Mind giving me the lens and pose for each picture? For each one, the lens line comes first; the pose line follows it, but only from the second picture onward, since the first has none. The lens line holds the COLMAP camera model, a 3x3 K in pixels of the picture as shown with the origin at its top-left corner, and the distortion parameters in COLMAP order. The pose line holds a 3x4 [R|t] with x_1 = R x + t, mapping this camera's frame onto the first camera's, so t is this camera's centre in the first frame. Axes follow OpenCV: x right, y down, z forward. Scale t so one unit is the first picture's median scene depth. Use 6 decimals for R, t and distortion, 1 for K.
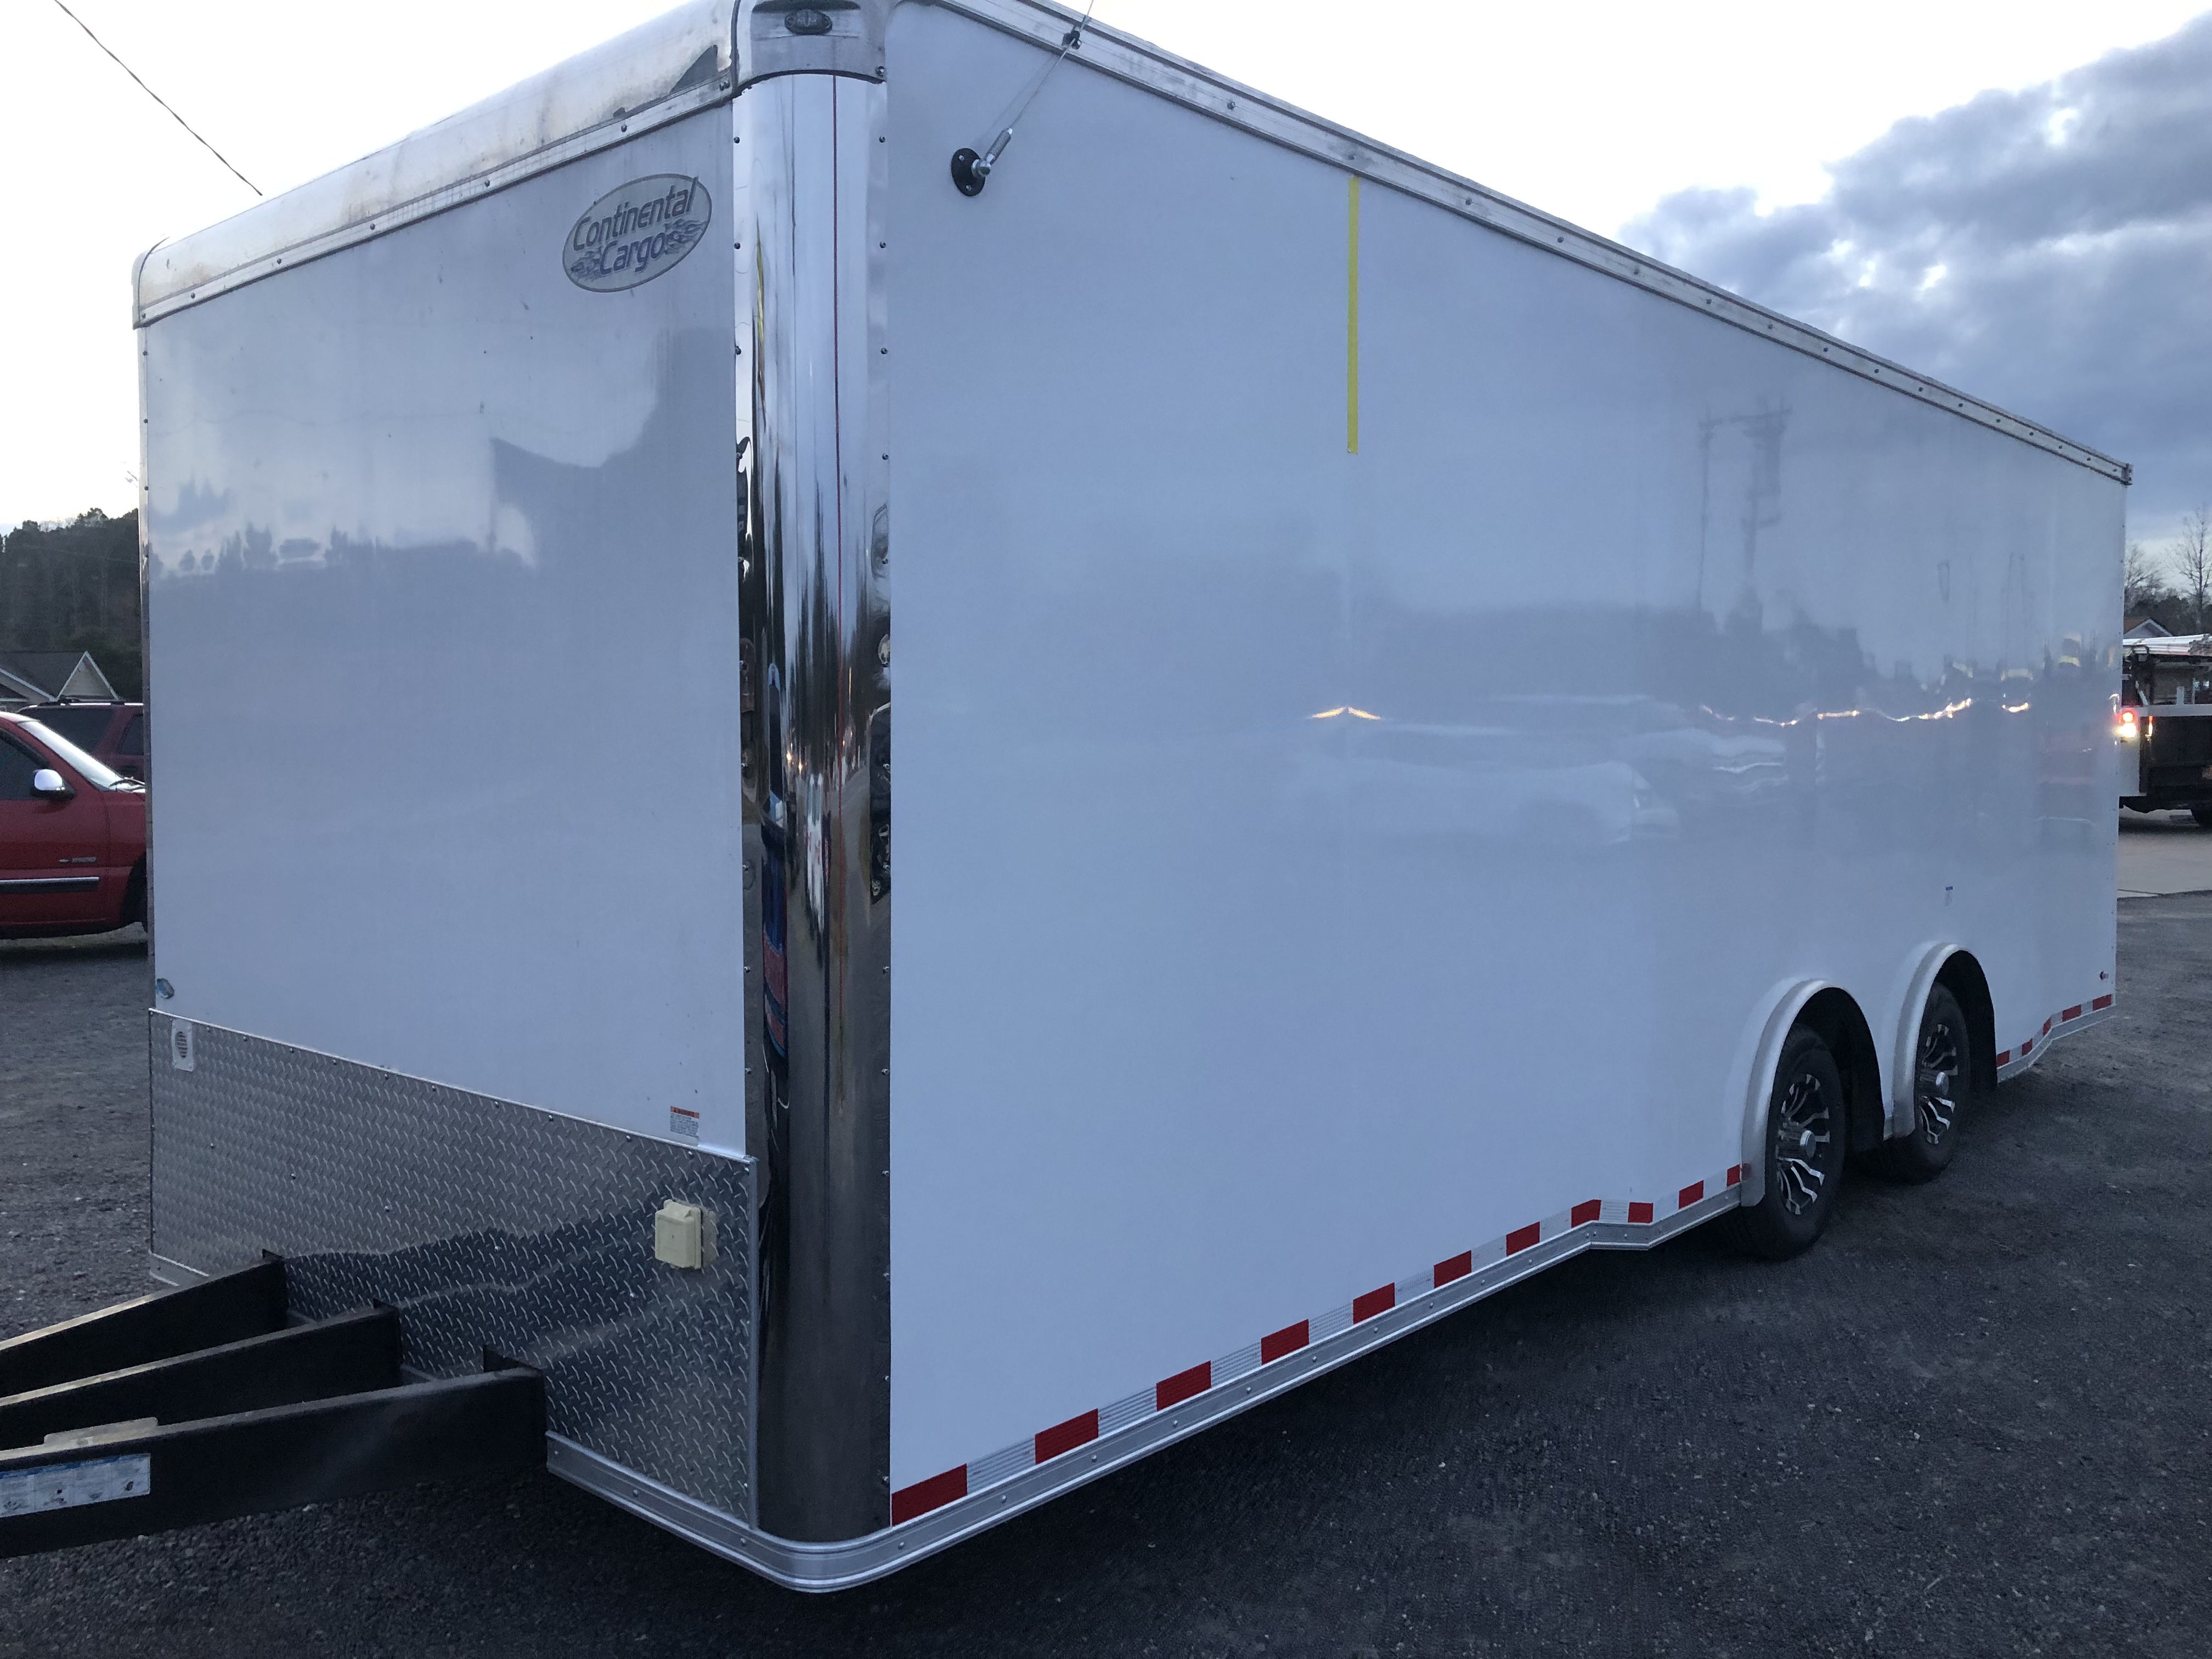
lens RADIAL K [[1810.8, 0, 1096.8], [0, 1810.8, 821.7], [0, 0, 1]] dist [0.004684, 0.014065]
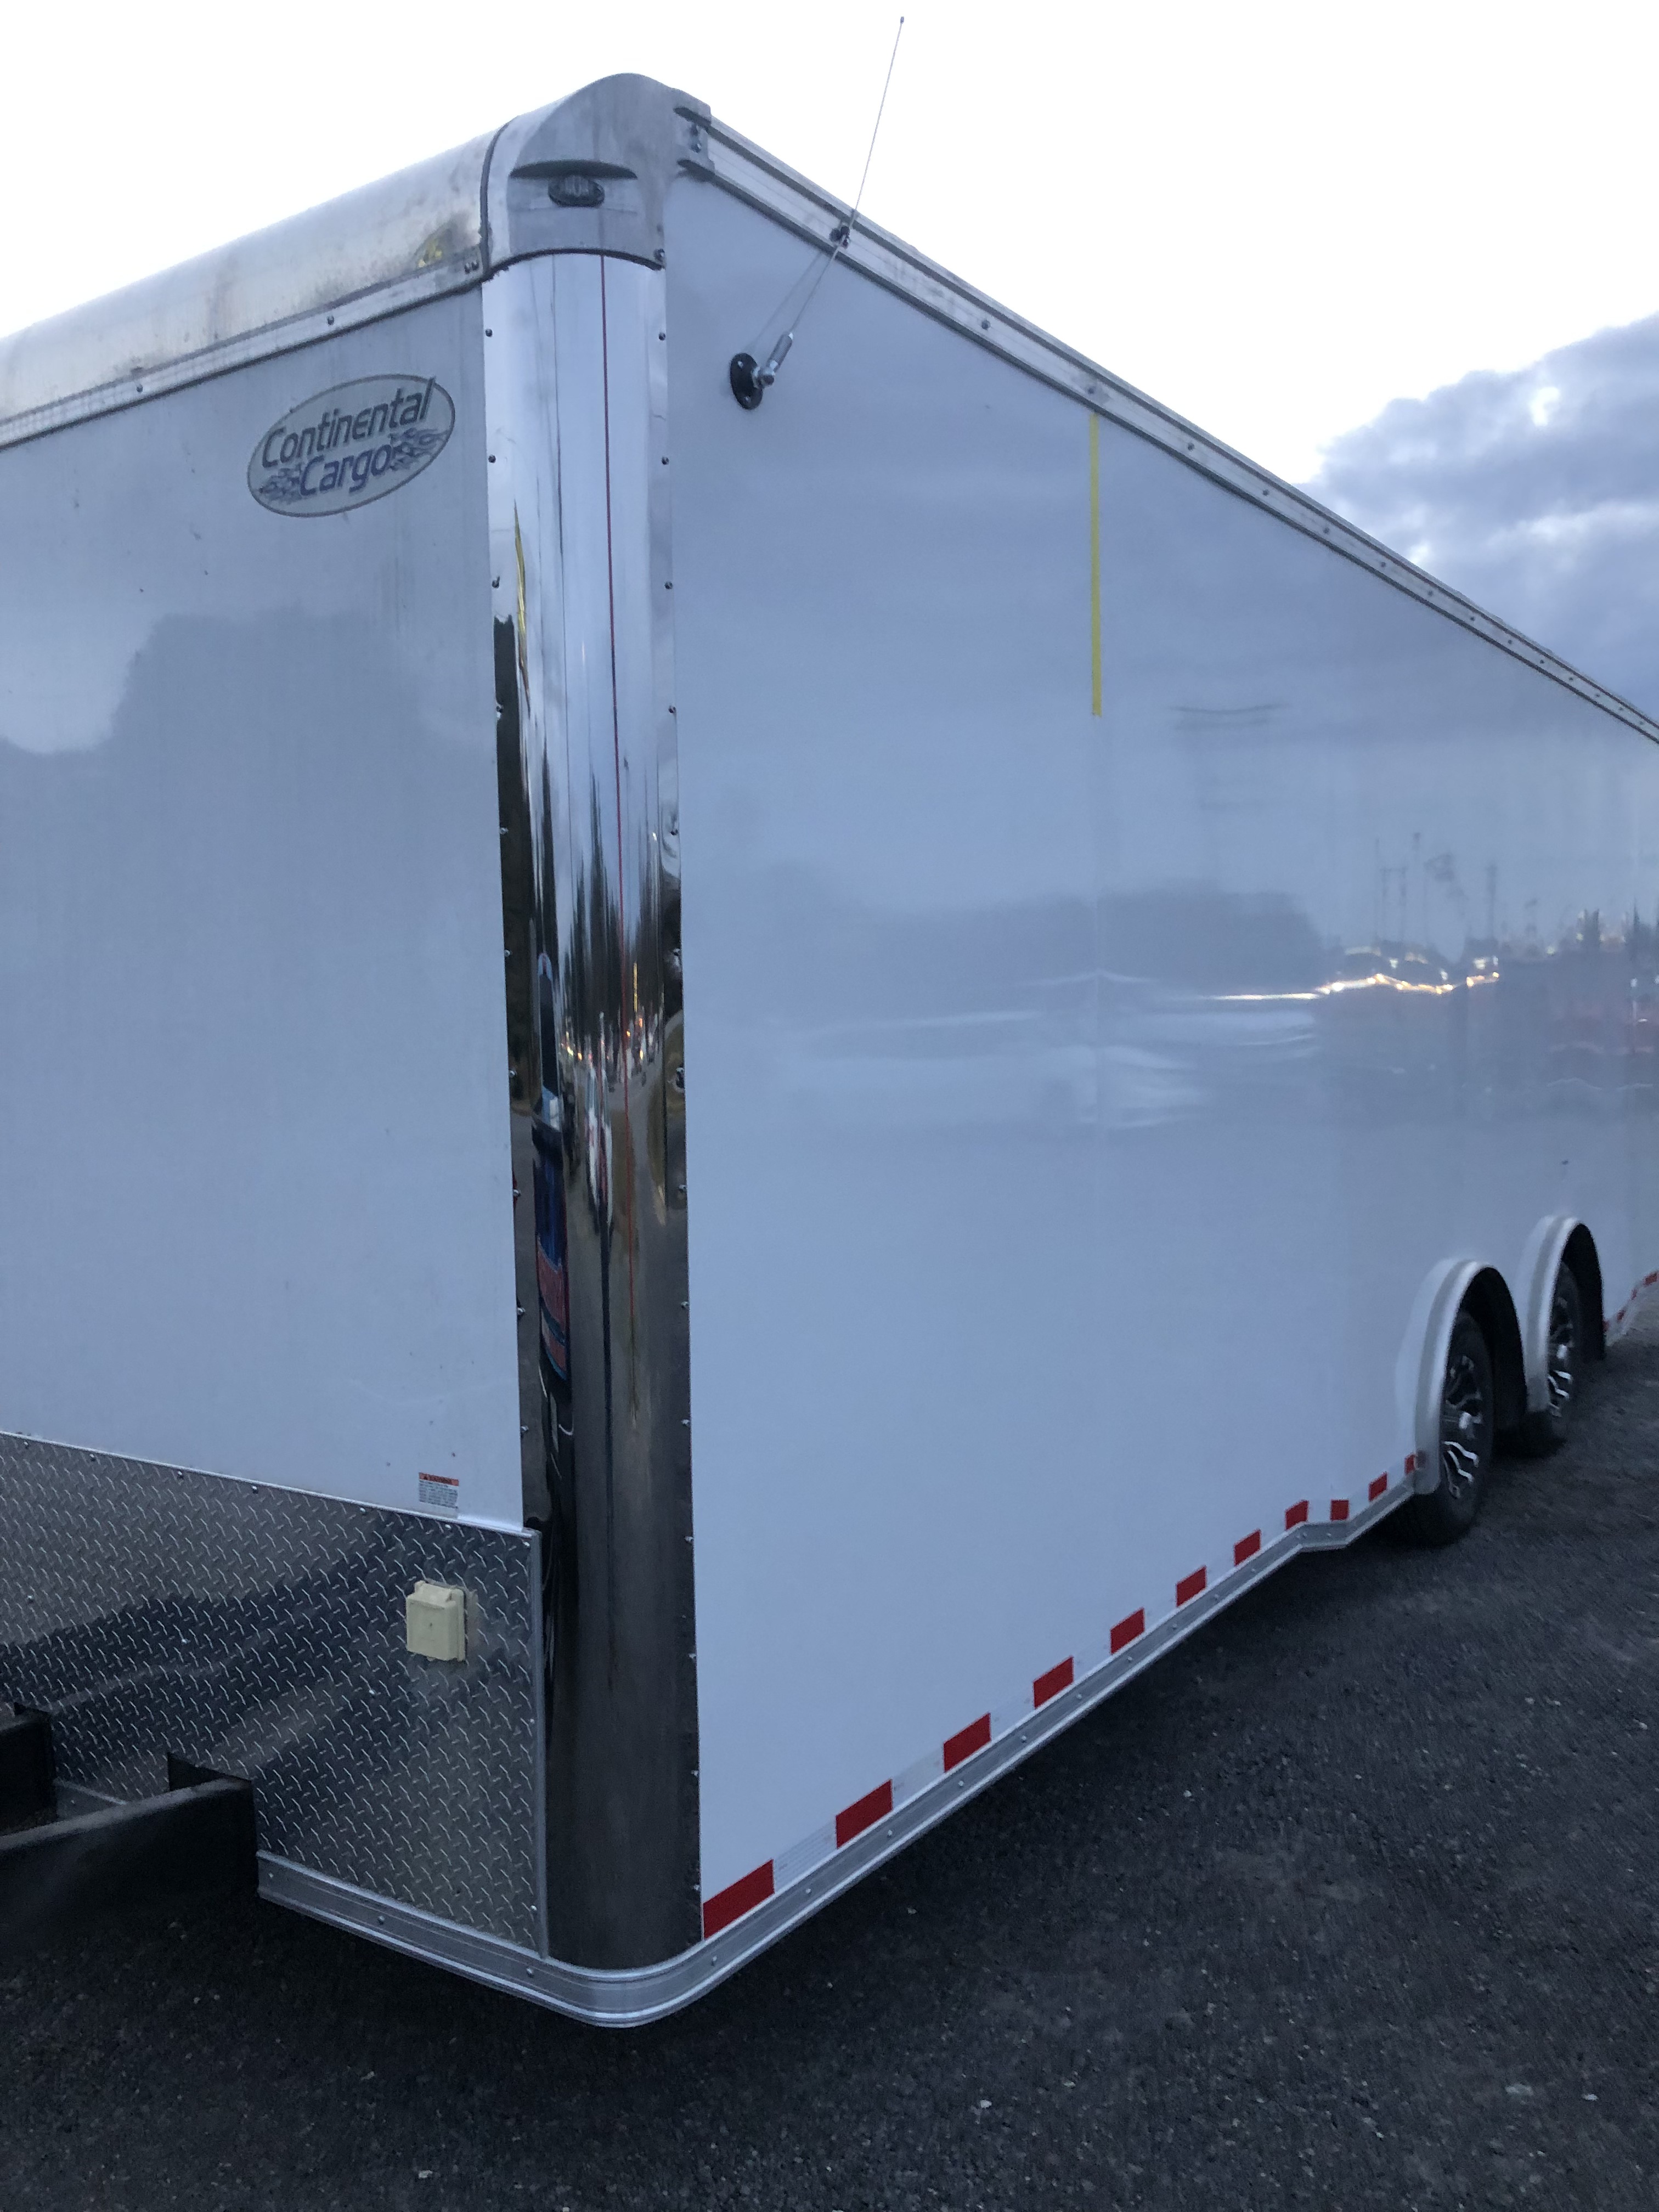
lens RADIAL K [[1810.8, 0, 813.3], [0, 1810.8, 1141.9], [0, 0, 1]] dist [0.004684, 0.014065]
pose [[0.991329, -0.028913, 0.128180, -0.143234], [0.026645, 0.999457, 0.019374, -0.010282], [-0.128670, -0.015790, 0.991562, 0.117654]]
